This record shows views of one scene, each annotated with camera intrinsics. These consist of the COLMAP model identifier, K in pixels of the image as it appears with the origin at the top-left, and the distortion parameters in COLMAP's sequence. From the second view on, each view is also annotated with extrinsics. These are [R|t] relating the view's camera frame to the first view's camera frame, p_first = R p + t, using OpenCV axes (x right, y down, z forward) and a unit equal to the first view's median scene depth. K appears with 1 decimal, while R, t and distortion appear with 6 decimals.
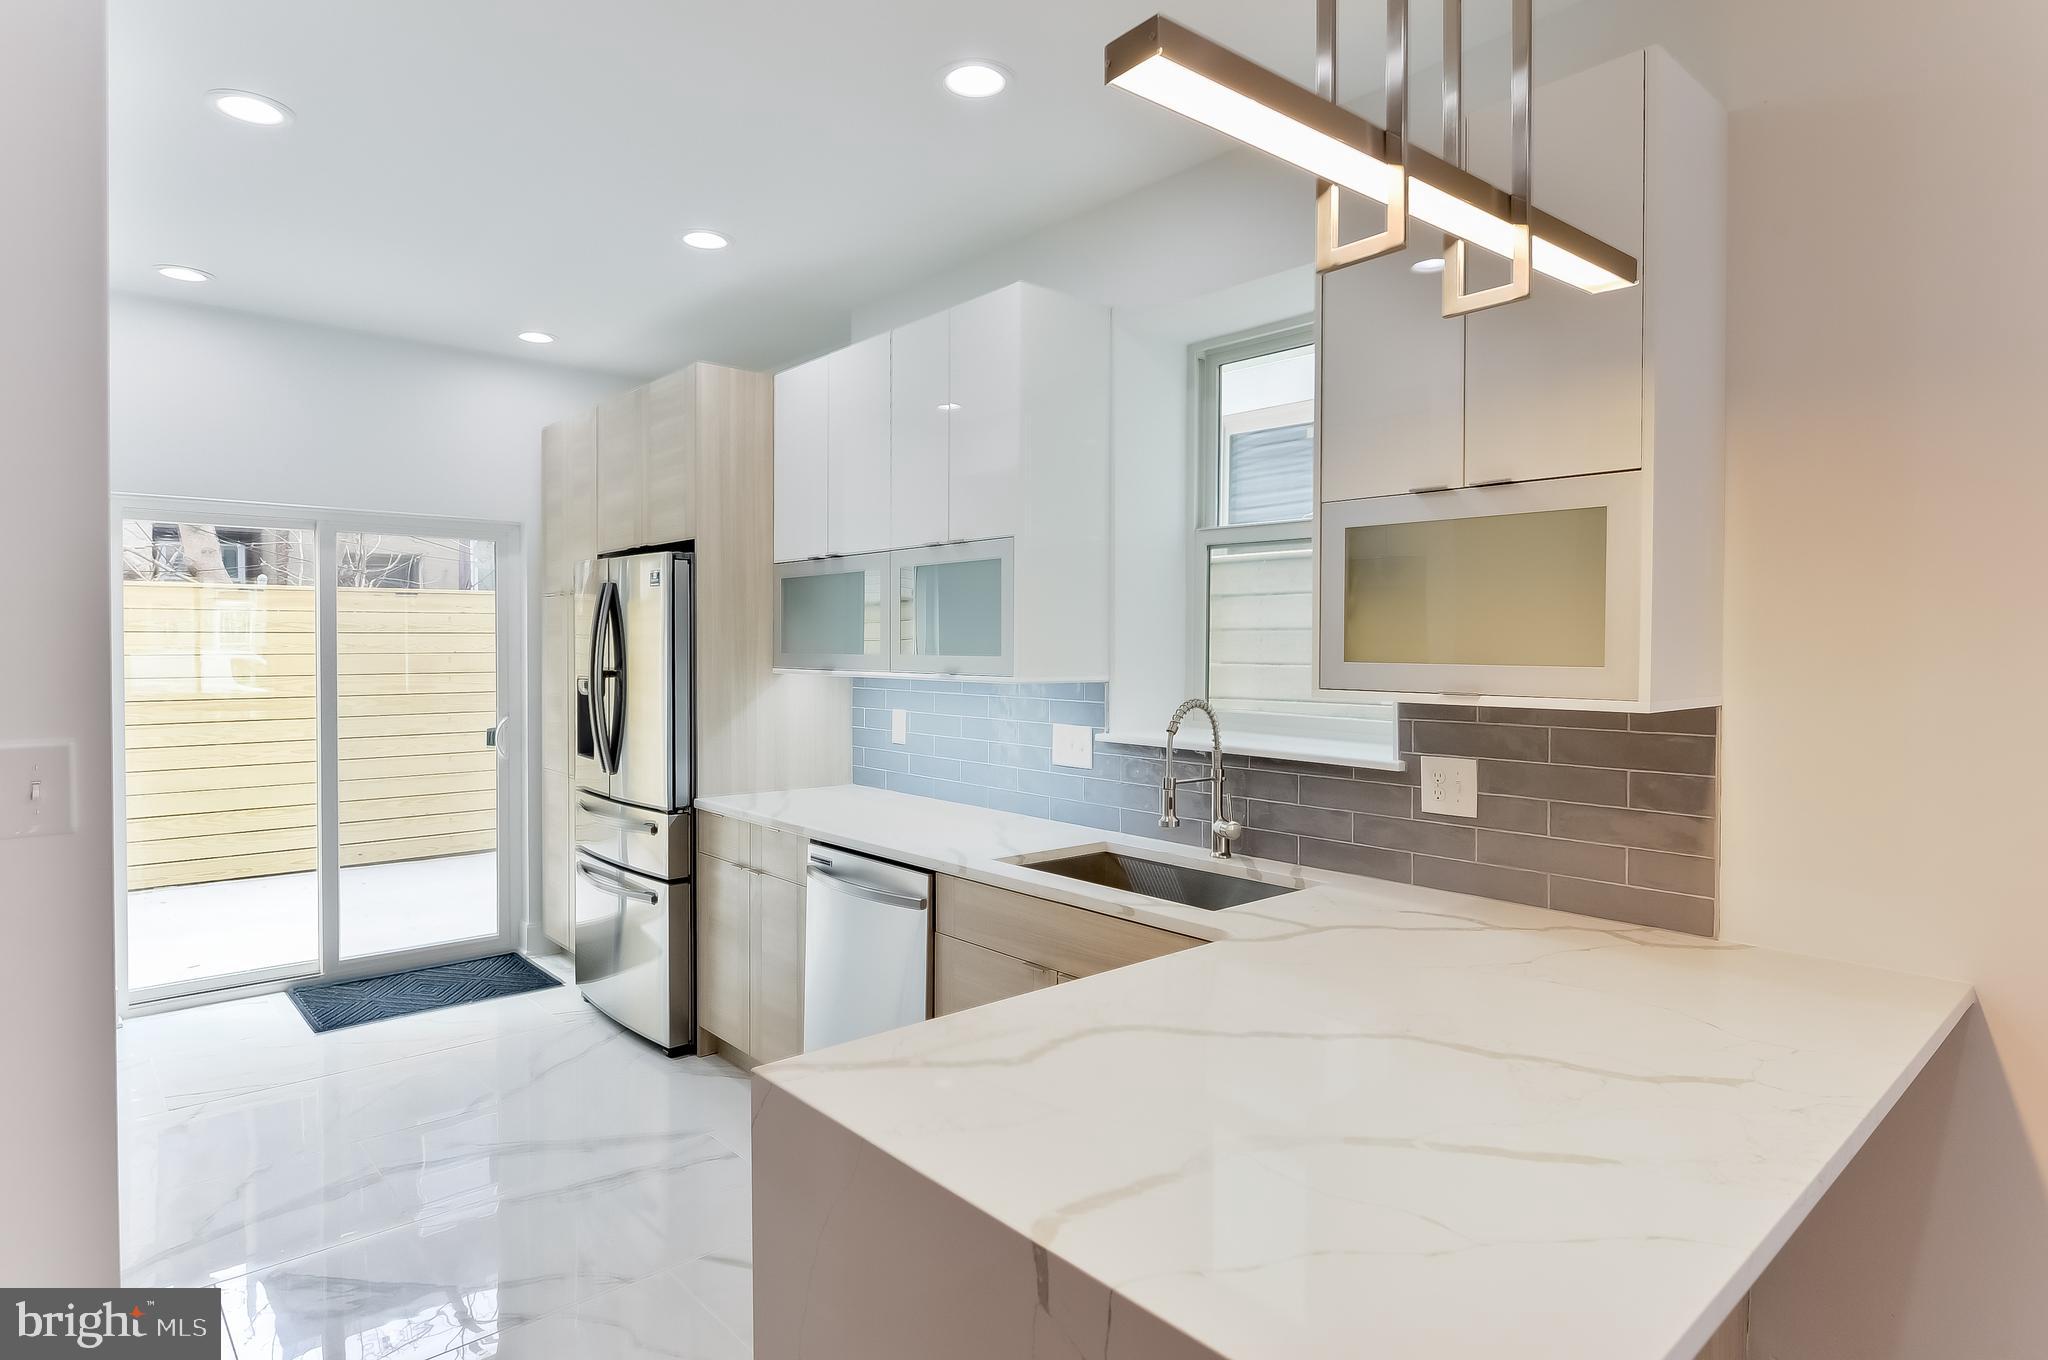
lens RADIAL K [[1111.5, 0, 1018.7], [0, 1111.5, 673.6], [0, 0, 1]] dist [-0.013096, -0.000111]
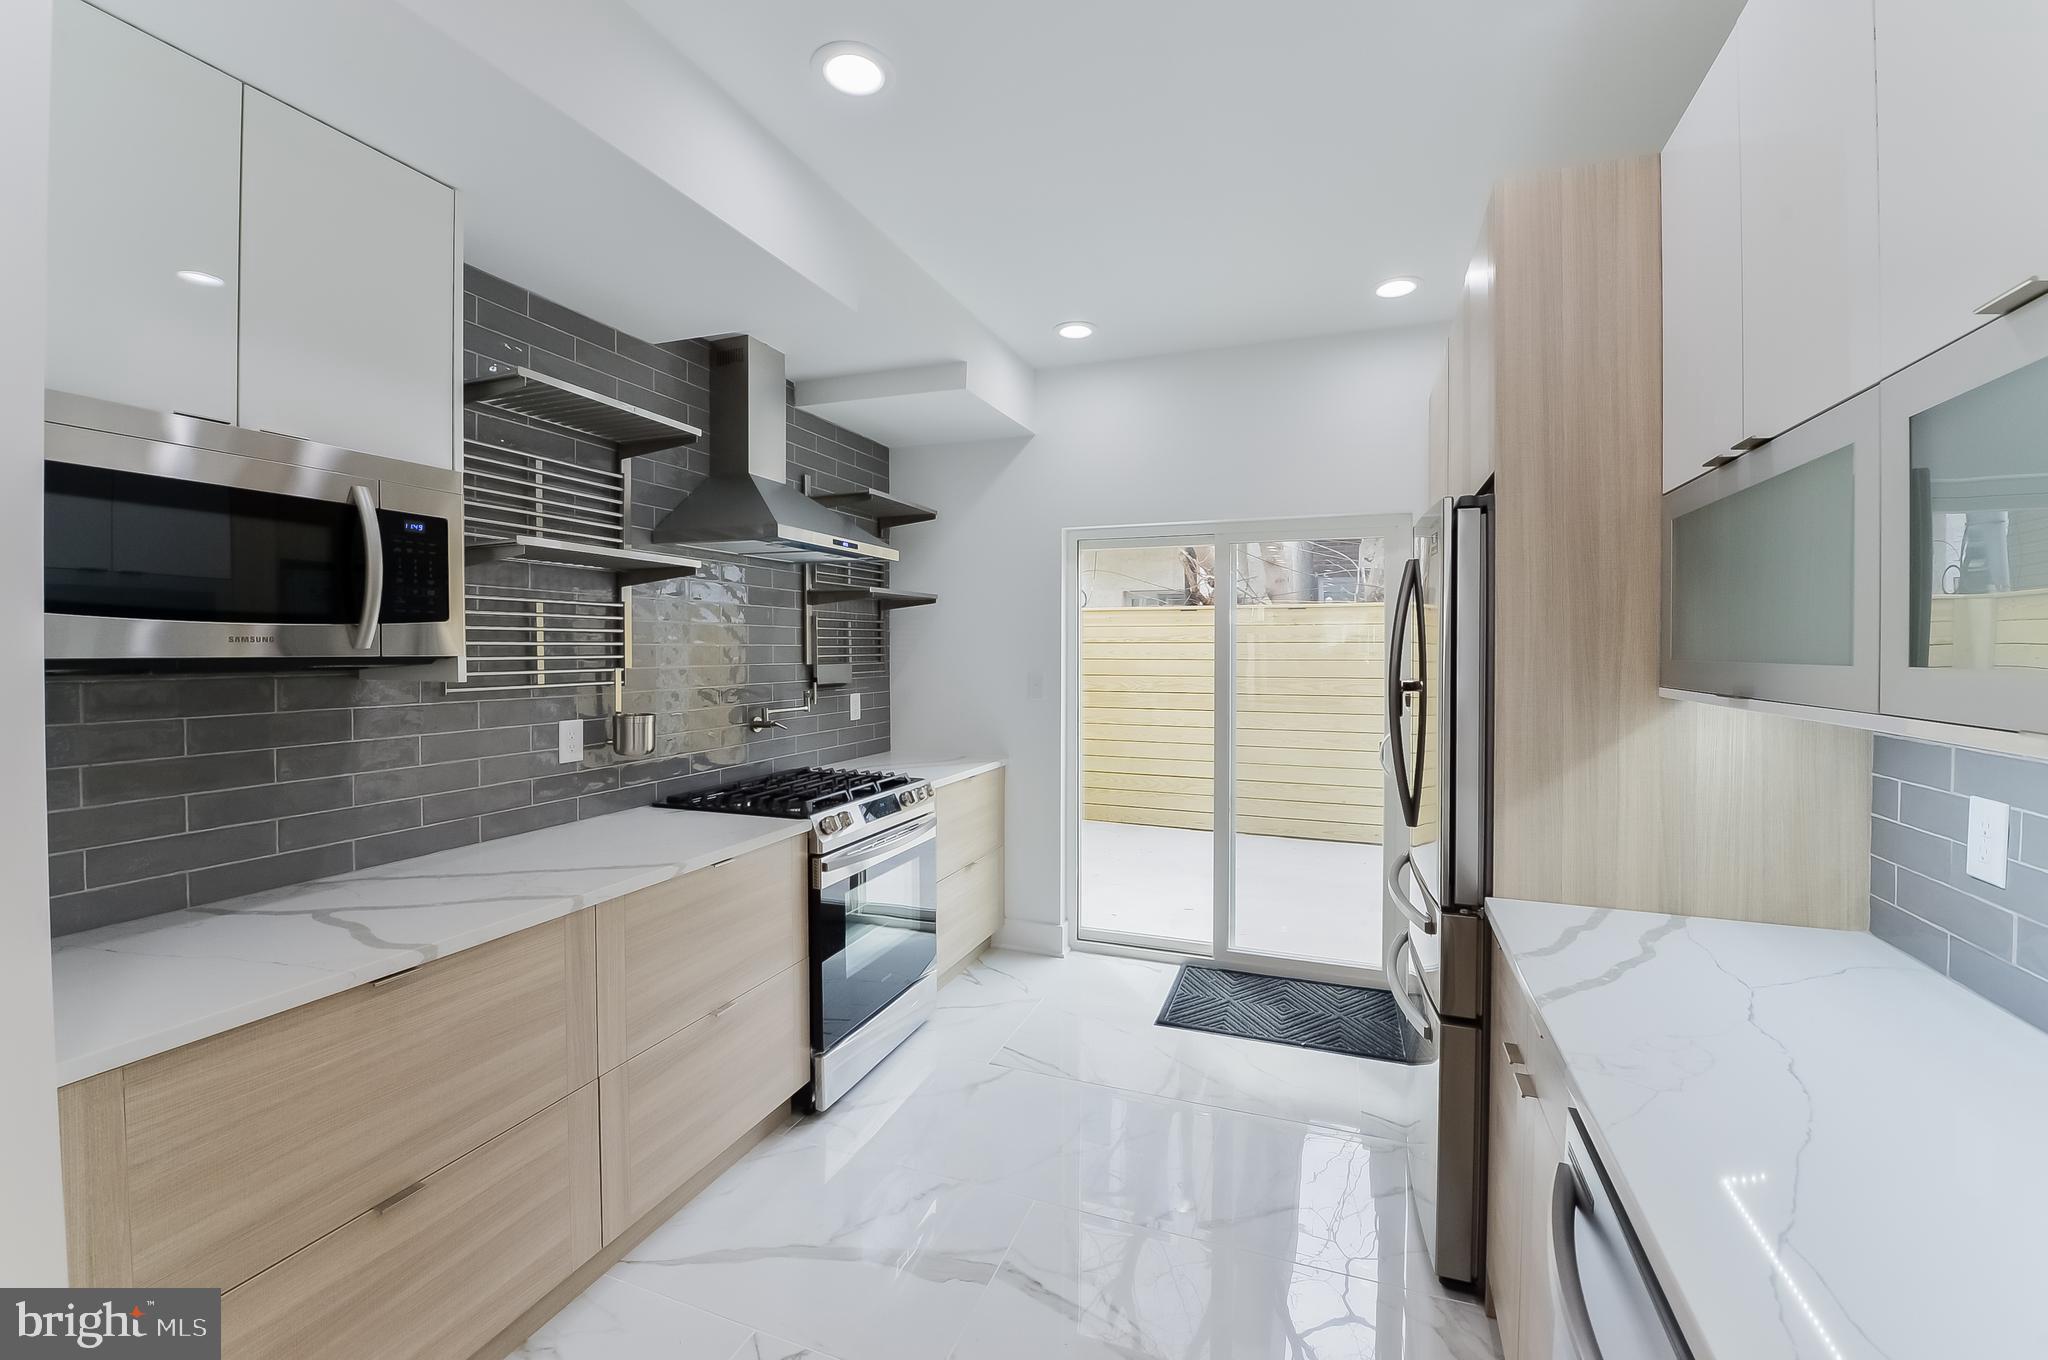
lens RADIAL K [[846.2, 0, 1028.9], [0, 846.2, 664.3], [0, 0, 1]] dist [-0.021140, -0.000167]
pose [[0.473048, 0.016056, -0.880890, -0.007567], [-0.024636, 0.999684, 0.004991, -0.011615], [0.880692, 0.019340, 0.473294, 0.561685]]
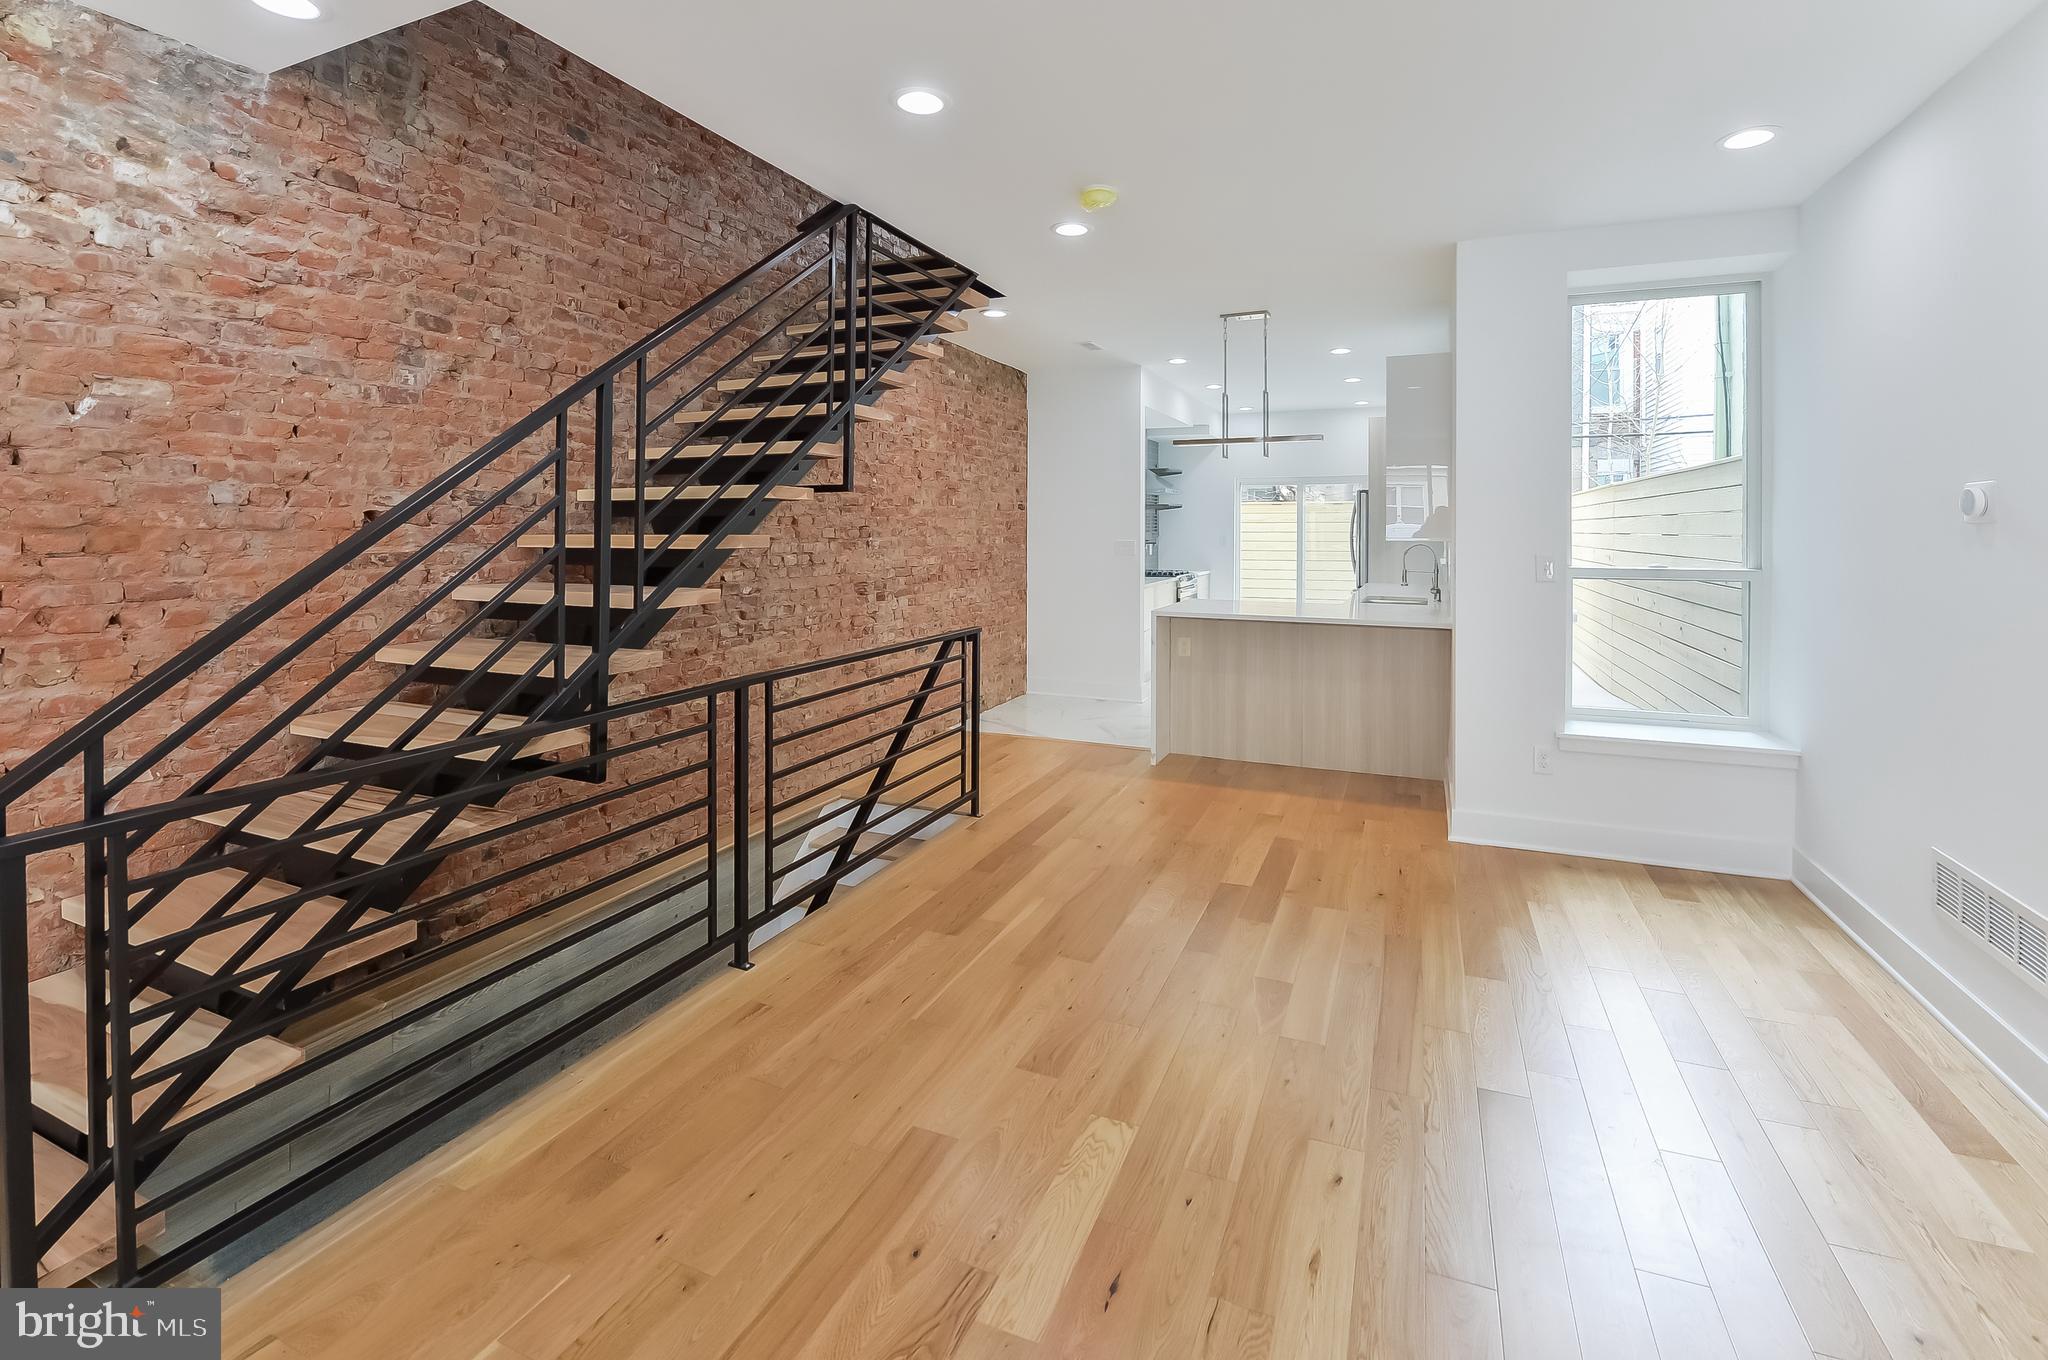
lens RADIAL K [[846.2, 0, 1067.8], [0, 846.2, 536.5], [0, 0, 1]] dist [-0.021140, -0.000167]
pose [[0.445017, 0.009361, -0.895473, 1.200624], [-0.025835, 0.999663, -0.002389, 0.022429], [0.895149, 0.024198, 0.445109, -0.532959]]
